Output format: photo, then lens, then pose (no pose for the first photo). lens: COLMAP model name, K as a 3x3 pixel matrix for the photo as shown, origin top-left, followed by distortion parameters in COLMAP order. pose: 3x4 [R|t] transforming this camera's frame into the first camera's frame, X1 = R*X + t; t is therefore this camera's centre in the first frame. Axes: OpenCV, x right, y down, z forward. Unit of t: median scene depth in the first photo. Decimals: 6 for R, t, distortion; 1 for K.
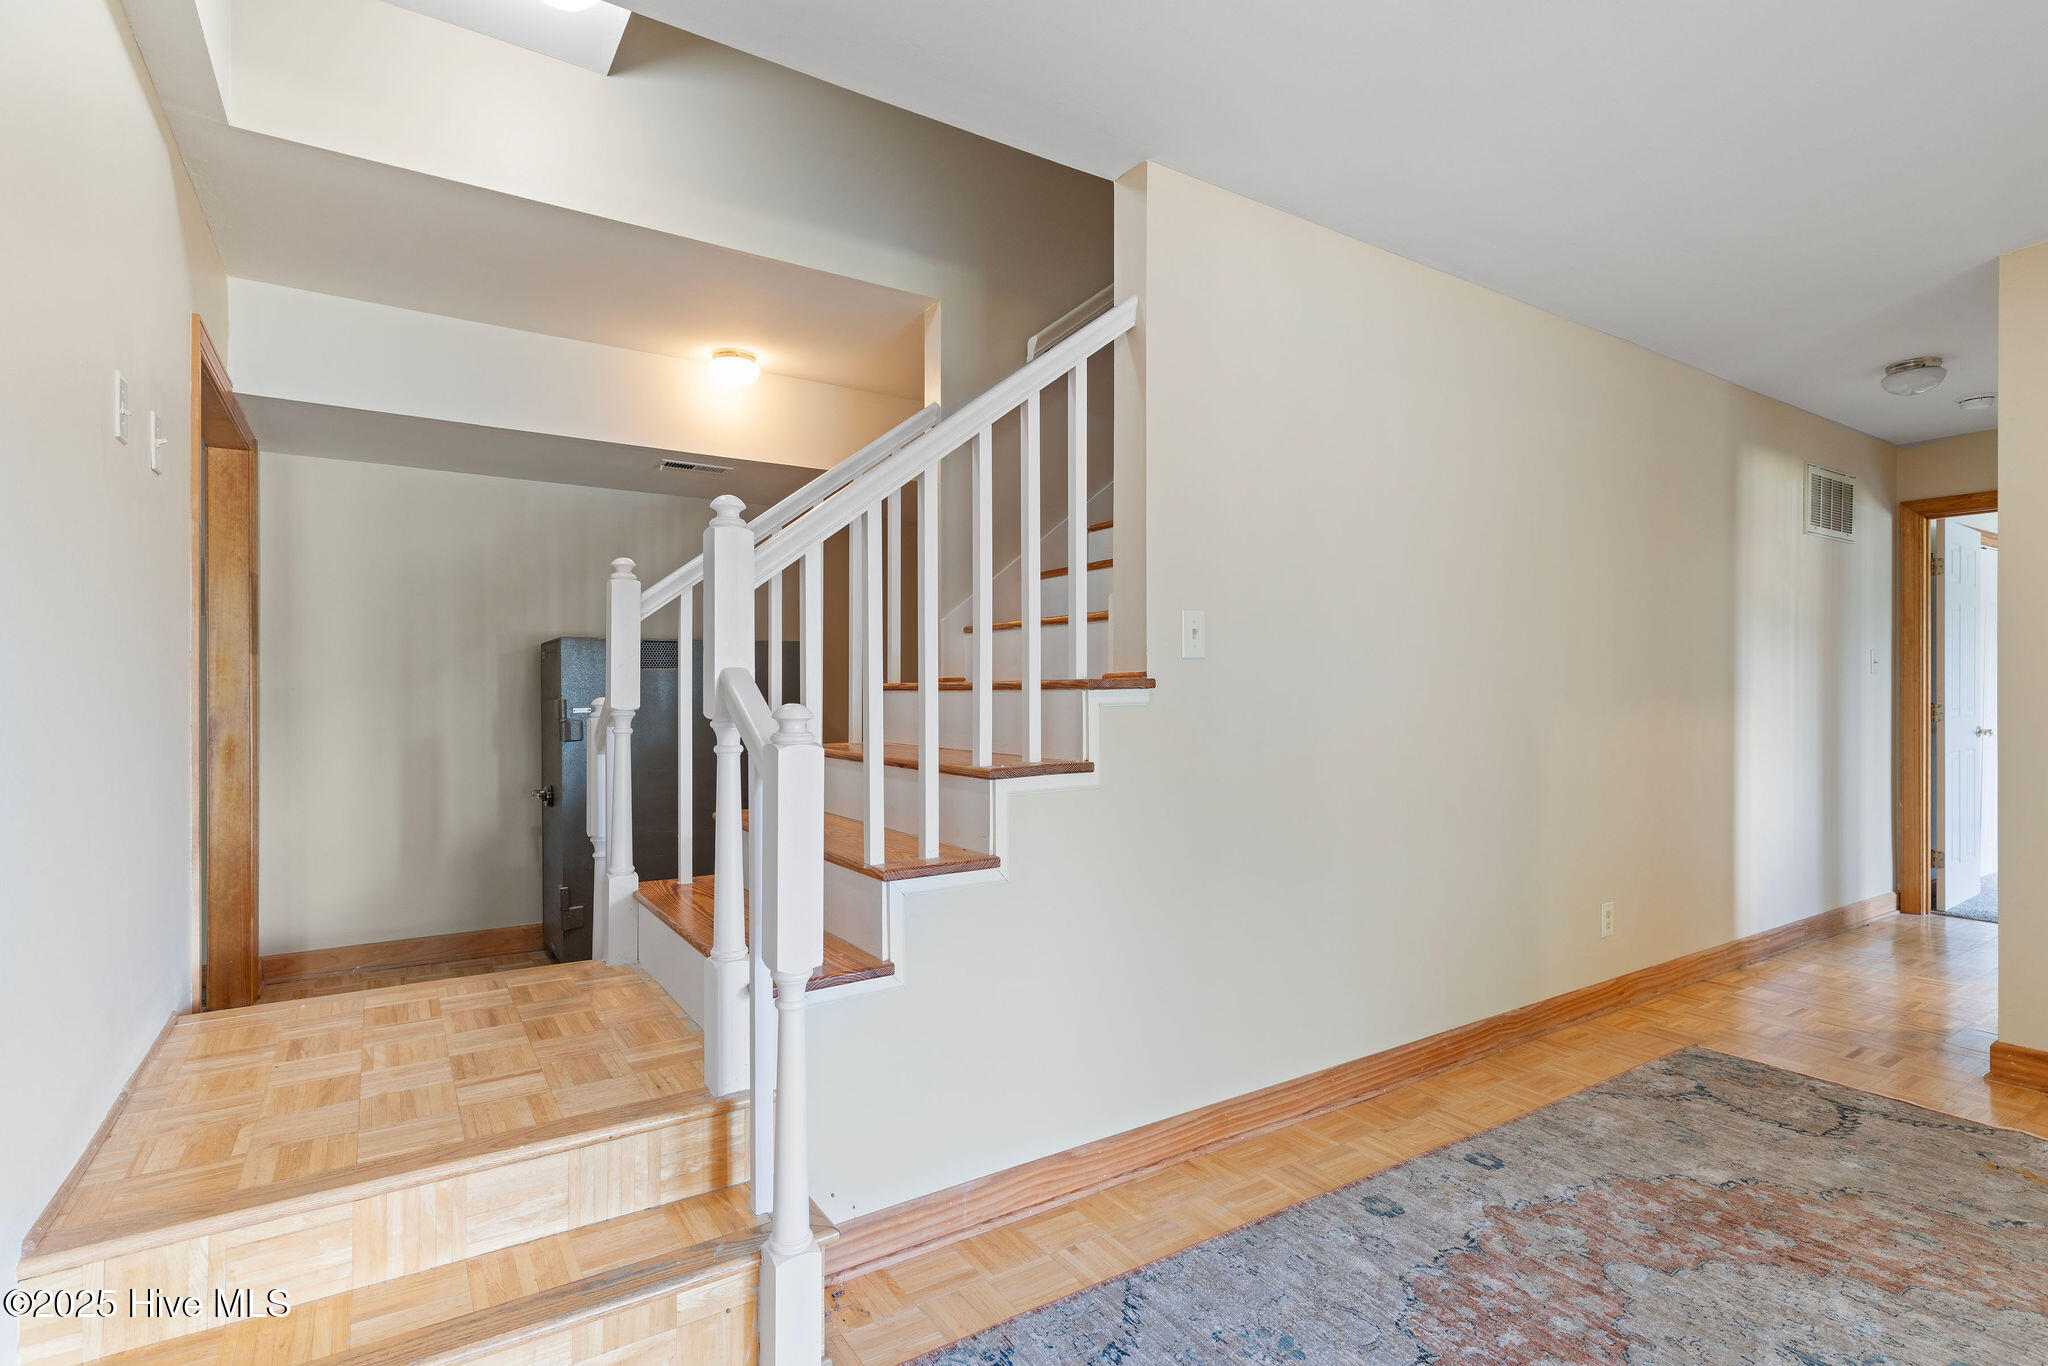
lens RADIAL K [[994.1, 0, 1030.3], [0, 994.1, 686.6], [0, 0, 1]] dist [0.000834, 0.000875]
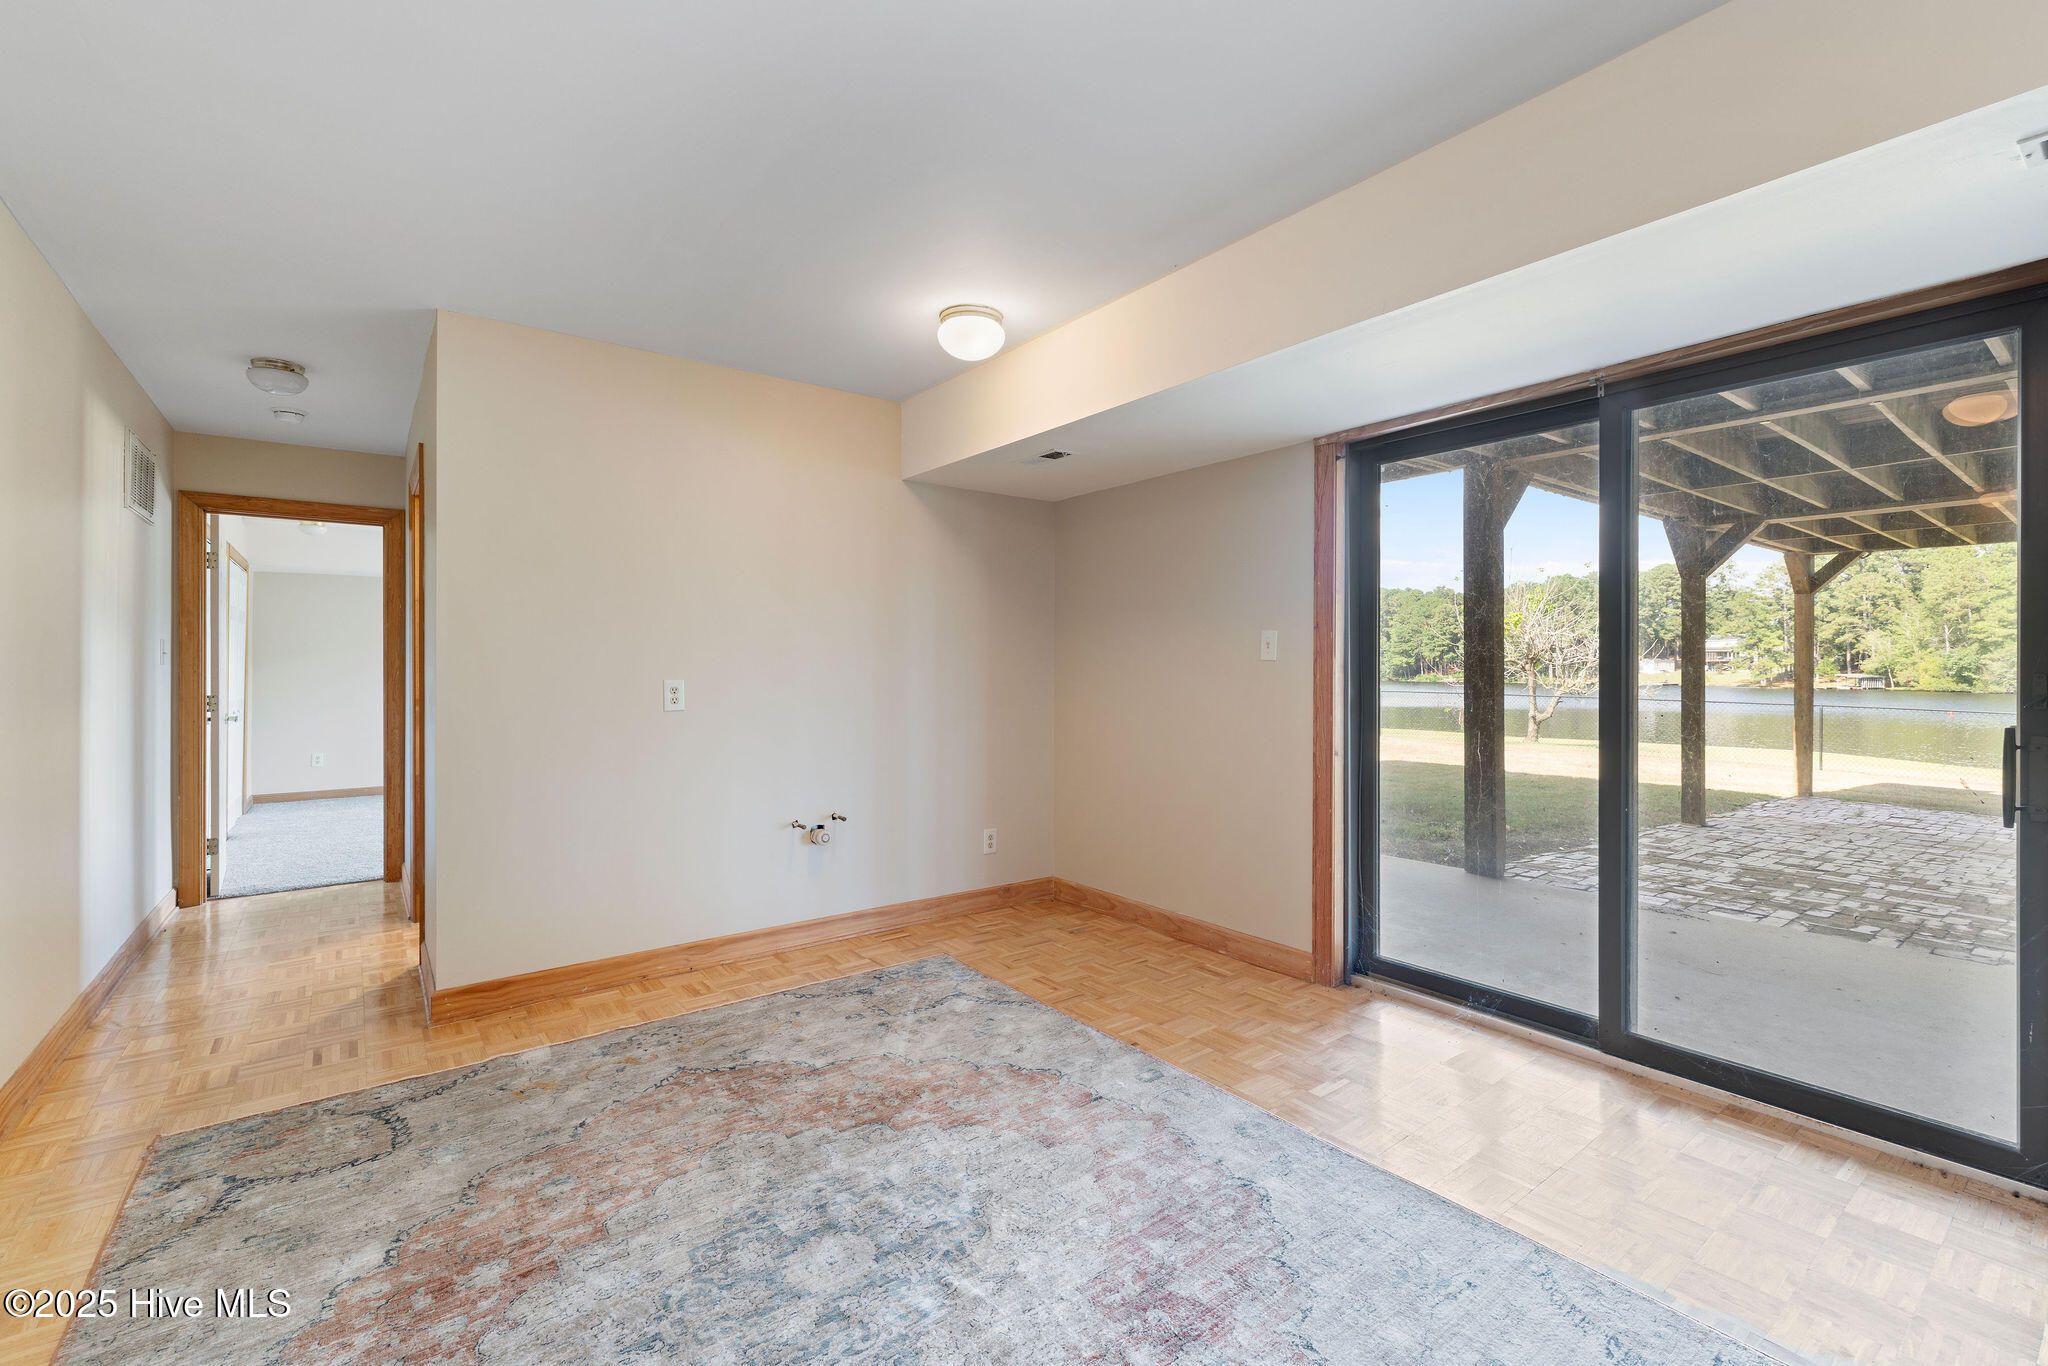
lens RADIAL K [[879.8, 0, 1033.9], [0, 879.8, 673.1], [0, 0, 1]] dist [-0.000651, -0.000040]
pose [[-0.074000, -0.004237, 0.997249, -0.099616], [0.000236, 0.999991, 0.004266, -0.016351], [-0.997258, 0.000551, -0.073998, 0.422570]]
